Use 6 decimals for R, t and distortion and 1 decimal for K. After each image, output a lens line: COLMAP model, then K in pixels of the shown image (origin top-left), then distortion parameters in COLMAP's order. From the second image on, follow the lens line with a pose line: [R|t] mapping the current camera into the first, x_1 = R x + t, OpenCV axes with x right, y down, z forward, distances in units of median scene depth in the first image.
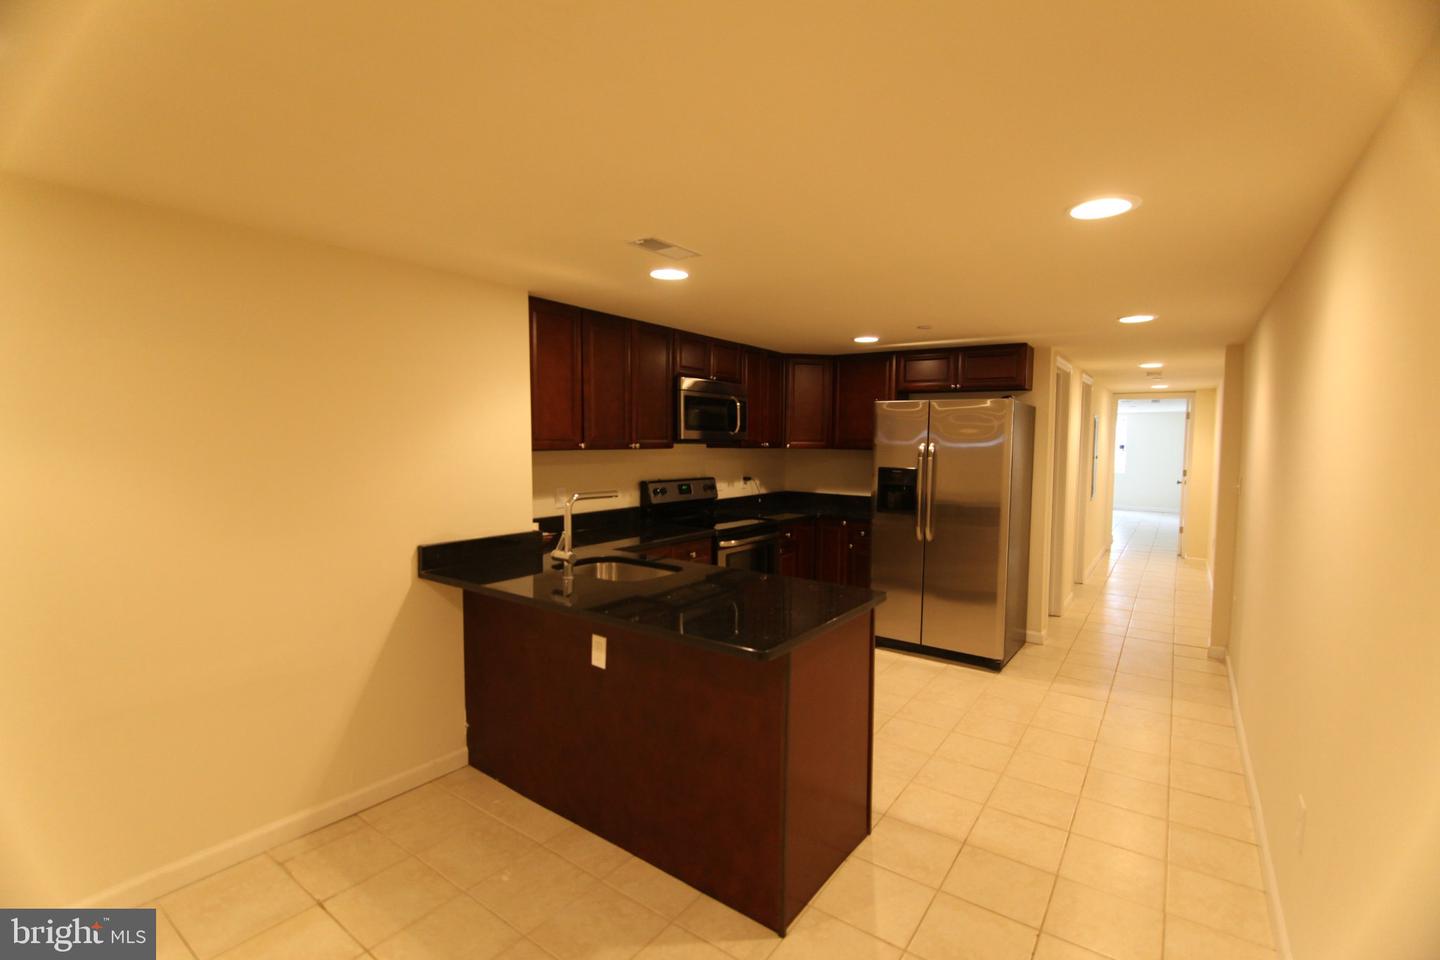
lens RADIAL K [[648.9, 0, 717.4], [0, 648.9, 482.5], [0, 0, 1]] dist [0.021990, 0.000061]
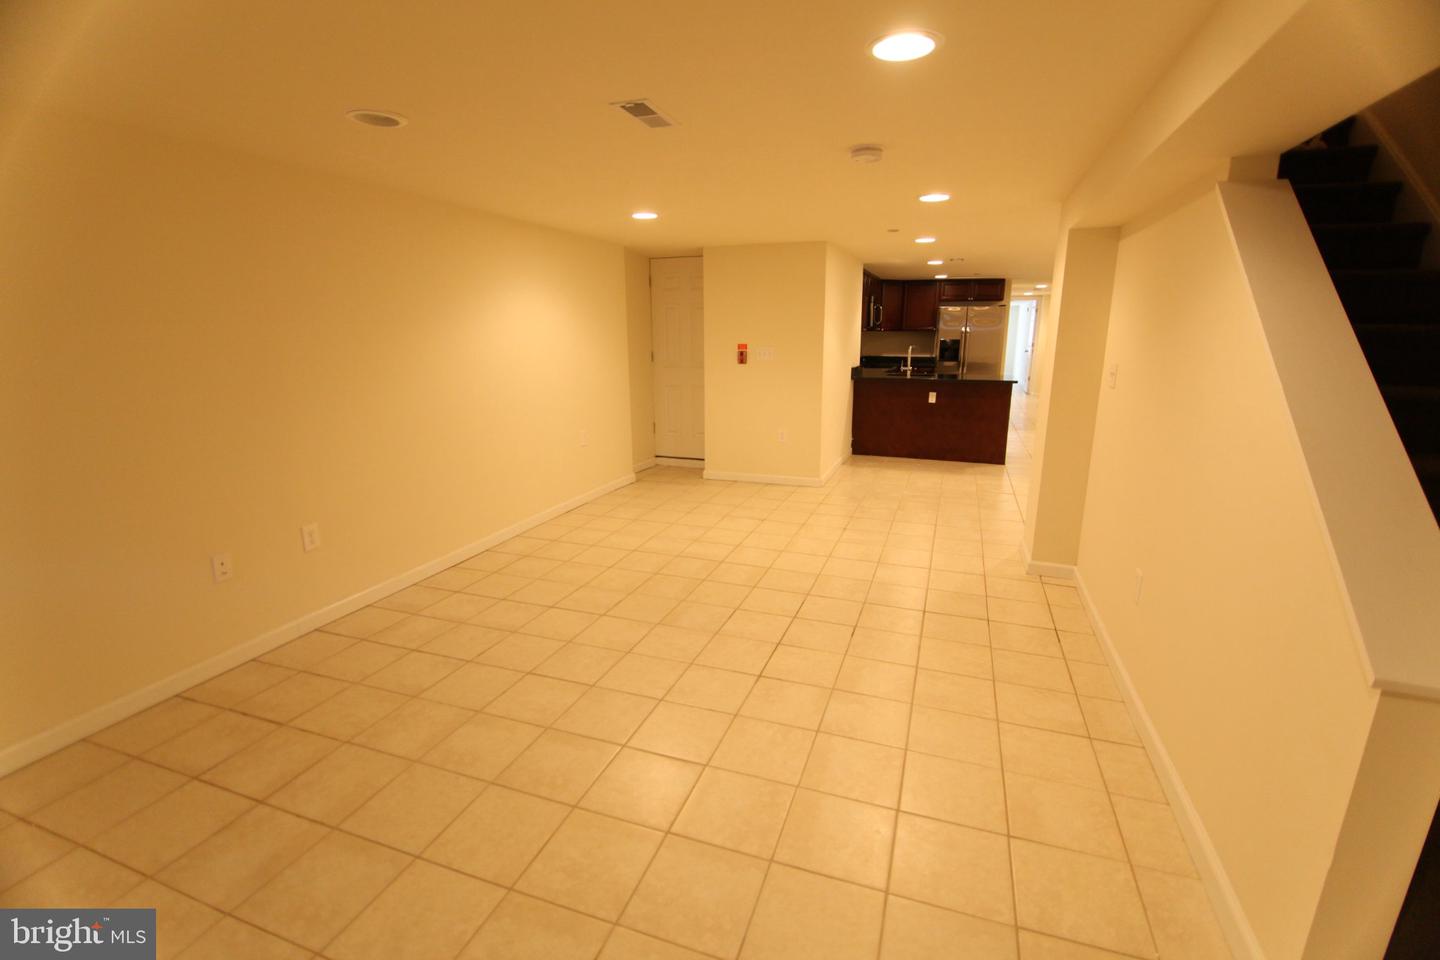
lens RADIAL K [[648.9, 0, 723.9], [0, 648.9, 482.0], [0, 0, 1]] dist [0.021990, 0.000061]
pose [[0.964982, -0.071285, 0.252444, -0.983270], [0.028439, 0.985125, 0.169467, 0.052365], [-0.260769, -0.156353, 0.952656, -0.880598]]
